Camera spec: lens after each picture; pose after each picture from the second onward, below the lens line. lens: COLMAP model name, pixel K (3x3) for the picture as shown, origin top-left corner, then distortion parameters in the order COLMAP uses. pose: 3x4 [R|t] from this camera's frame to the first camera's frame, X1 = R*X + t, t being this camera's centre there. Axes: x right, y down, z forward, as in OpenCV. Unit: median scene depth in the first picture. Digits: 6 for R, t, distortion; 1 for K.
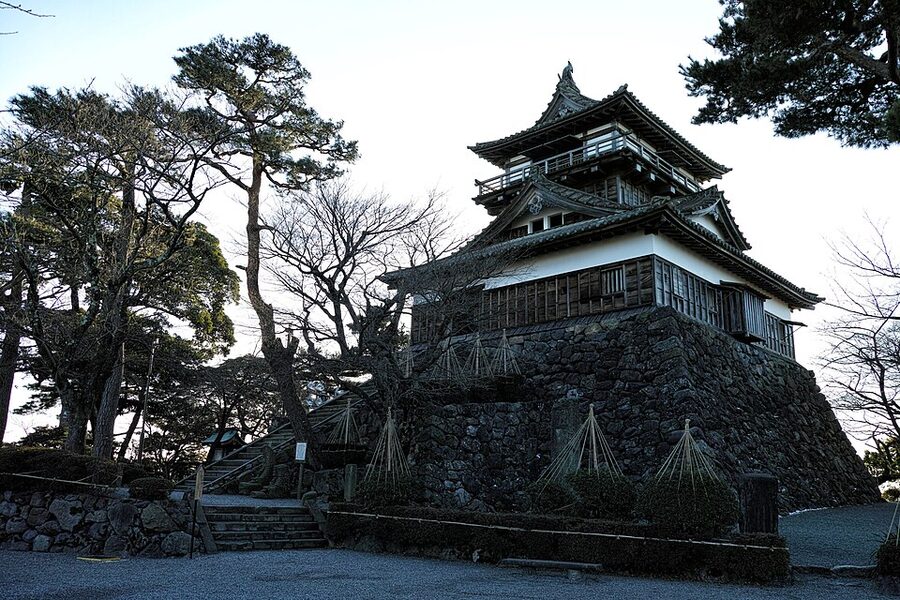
lens RADIAL K [[704.0, 0, 450.0], [0, 704.0, 300.0], [0, 0, 1]] dist [-0.092668, -0.001799]
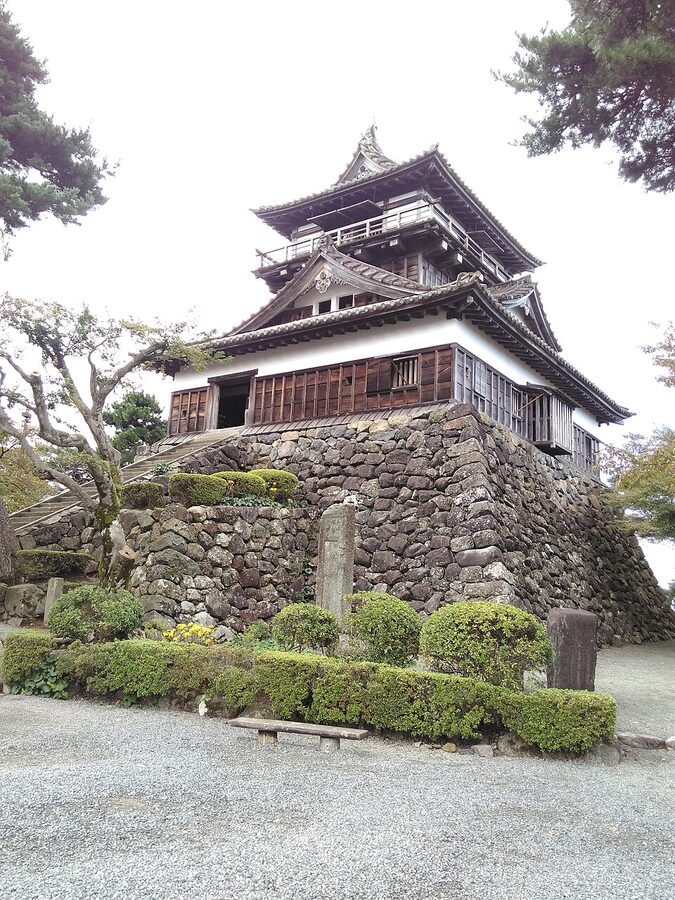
lens RADIAL K [[695.2, 0, 337.5], [0, 695.2, 450.0], [0, 0, 1]] dist [0.002166, -0.000040]
pose [[0.989536, 0.053138, 0.134144, 0.039408], [-0.060314, 0.996926, 0.050005, 0.028461], [-0.131074, -0.057572, 0.989699, 0.158424]]
